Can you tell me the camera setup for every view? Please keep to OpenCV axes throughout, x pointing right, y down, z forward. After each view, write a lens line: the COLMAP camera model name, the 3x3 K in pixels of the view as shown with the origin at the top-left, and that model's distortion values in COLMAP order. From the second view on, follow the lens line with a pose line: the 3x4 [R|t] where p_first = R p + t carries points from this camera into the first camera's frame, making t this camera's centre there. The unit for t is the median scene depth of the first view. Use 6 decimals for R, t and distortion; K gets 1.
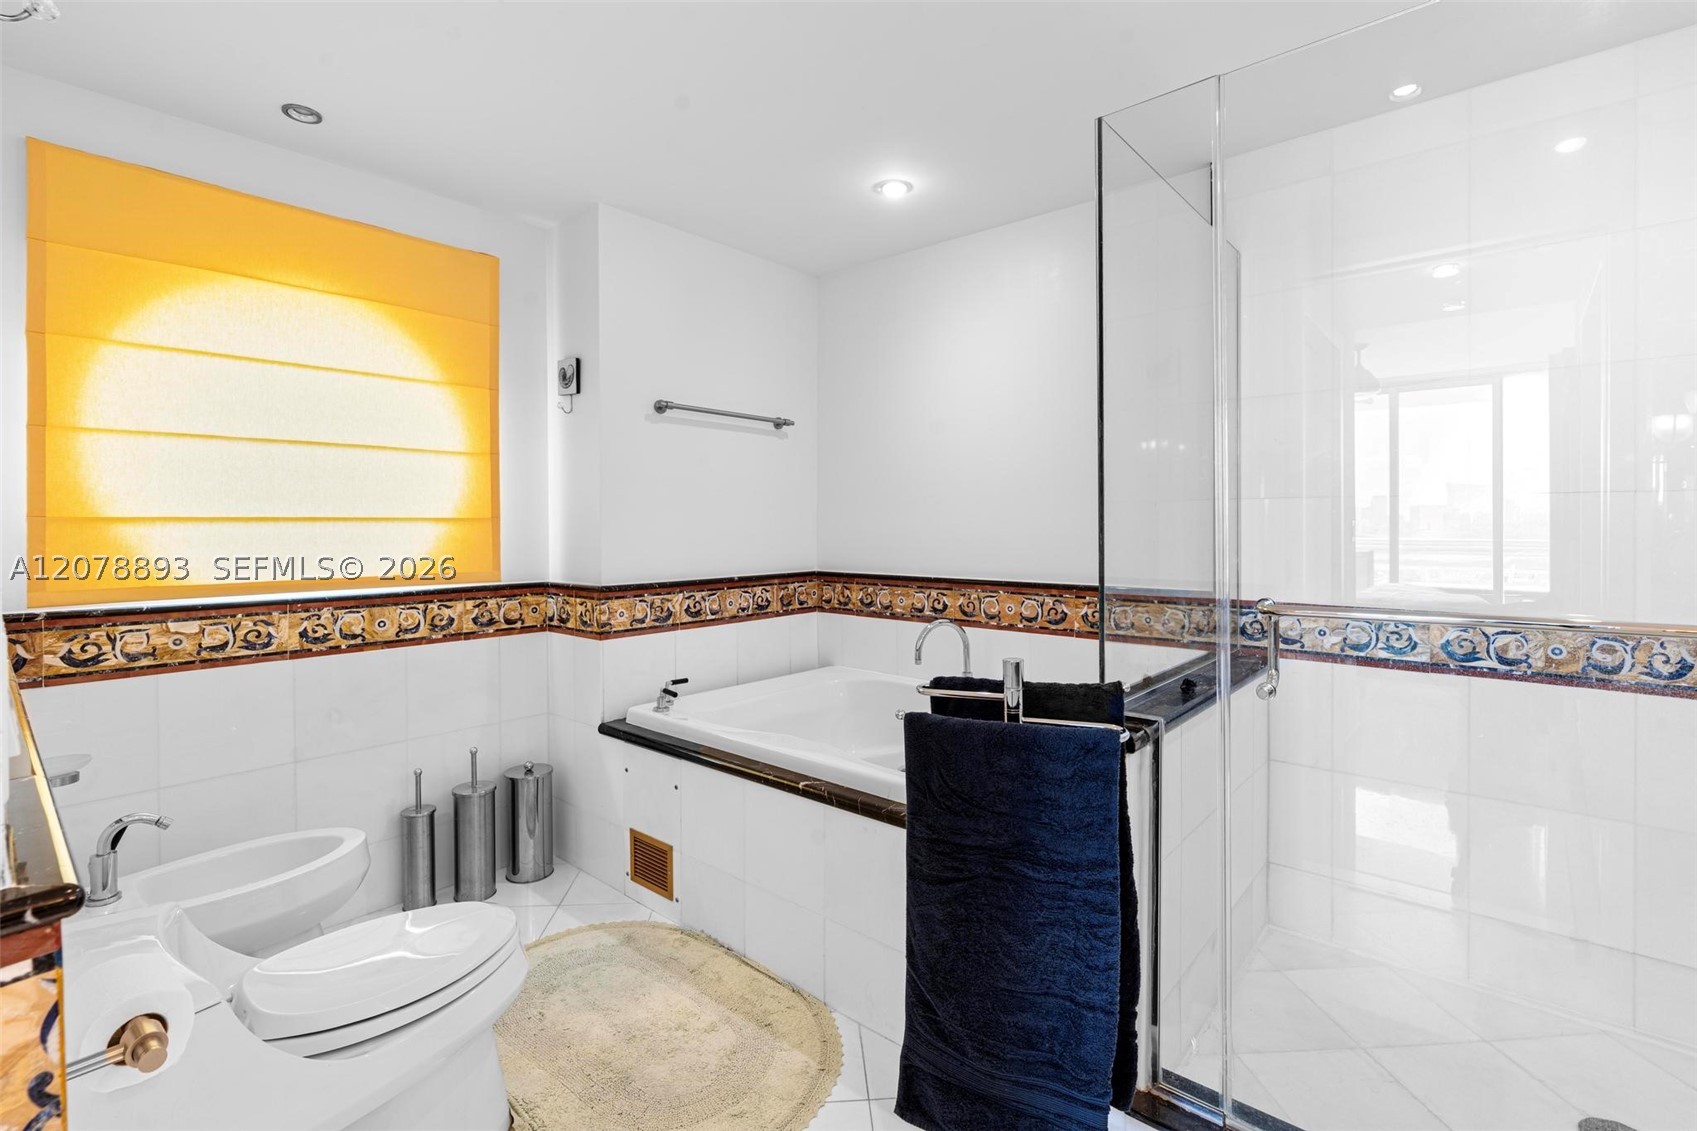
lens RADIAL K [[768.5, 0, 861.6], [0, 768.5, 532.8], [0, 0, 1]] dist [-0.003285, -0.000253]
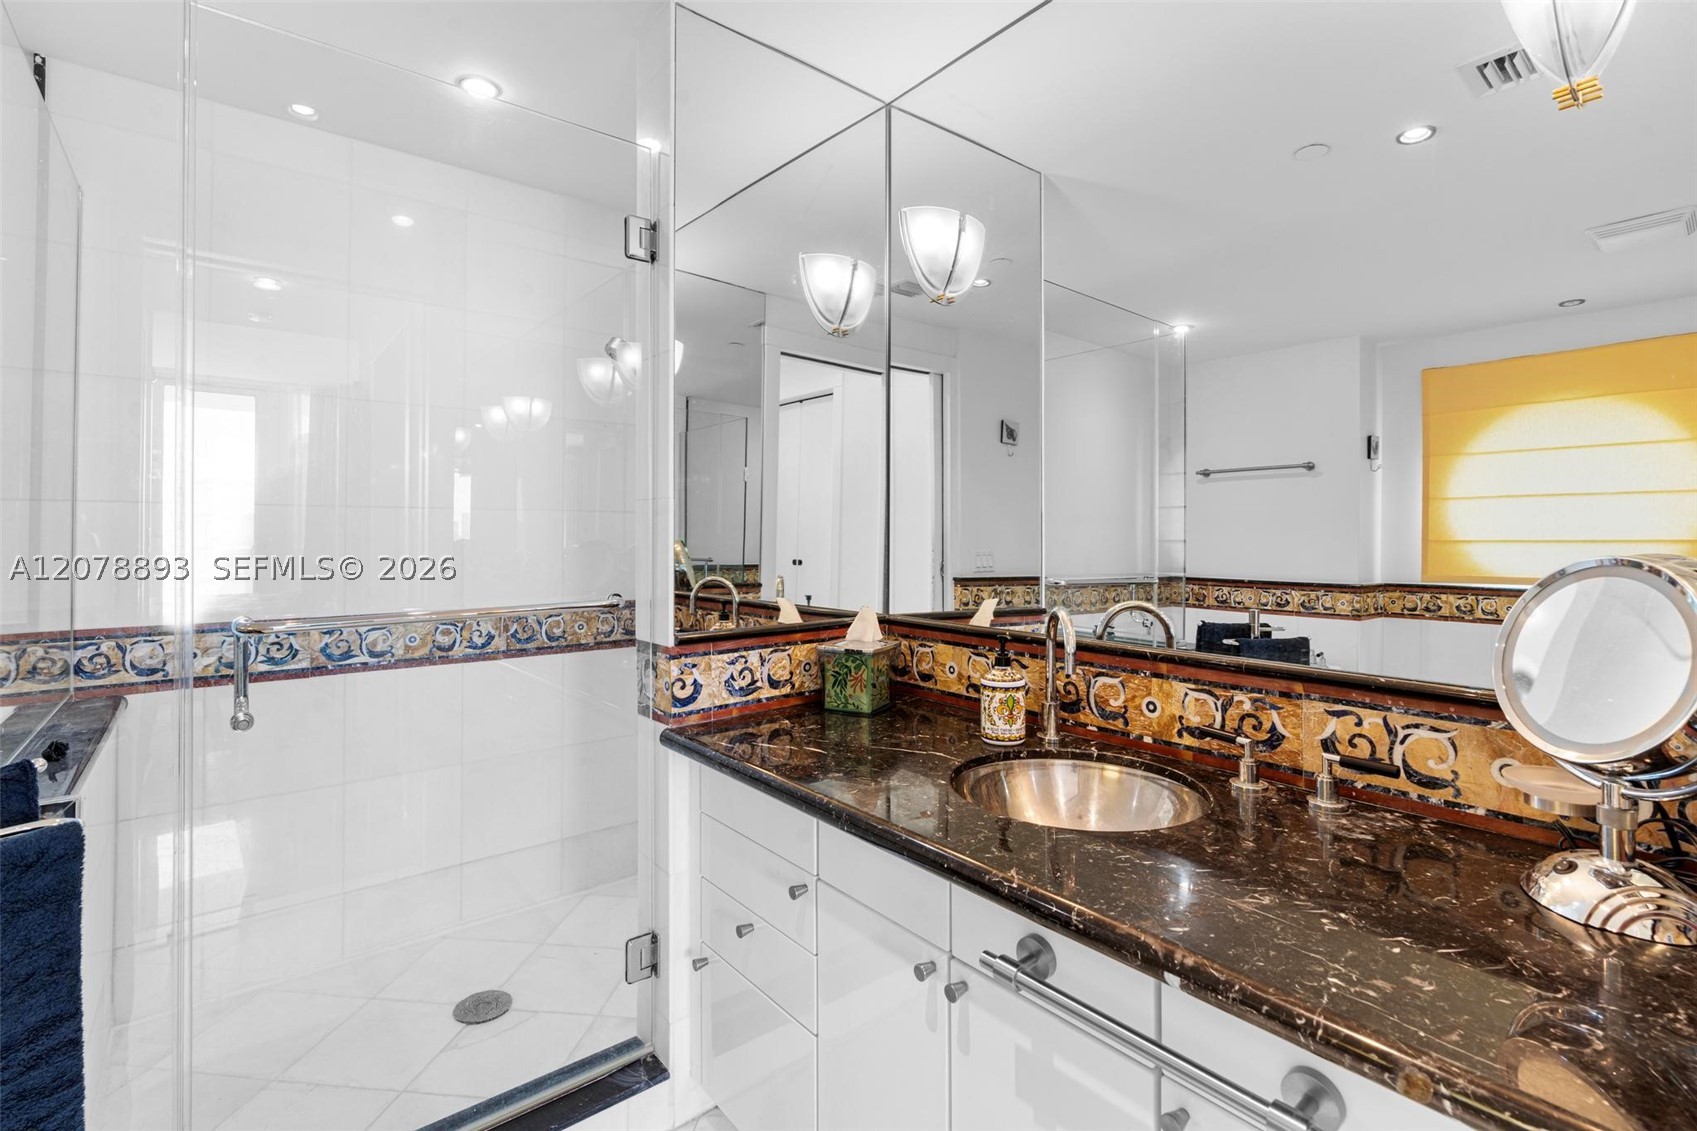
lens RADIAL K [[768.5, 0, 840.7], [0, 768.5, 527.1], [0, 0, 1]] dist [-0.003285, -0.000253]
pose [[0.197227, 0.010057, 0.980306, -0.139816], [0.008172, 0.999896, -0.011902, -0.001904], [-0.980324, 0.010359, 0.197124, 0.097412]]
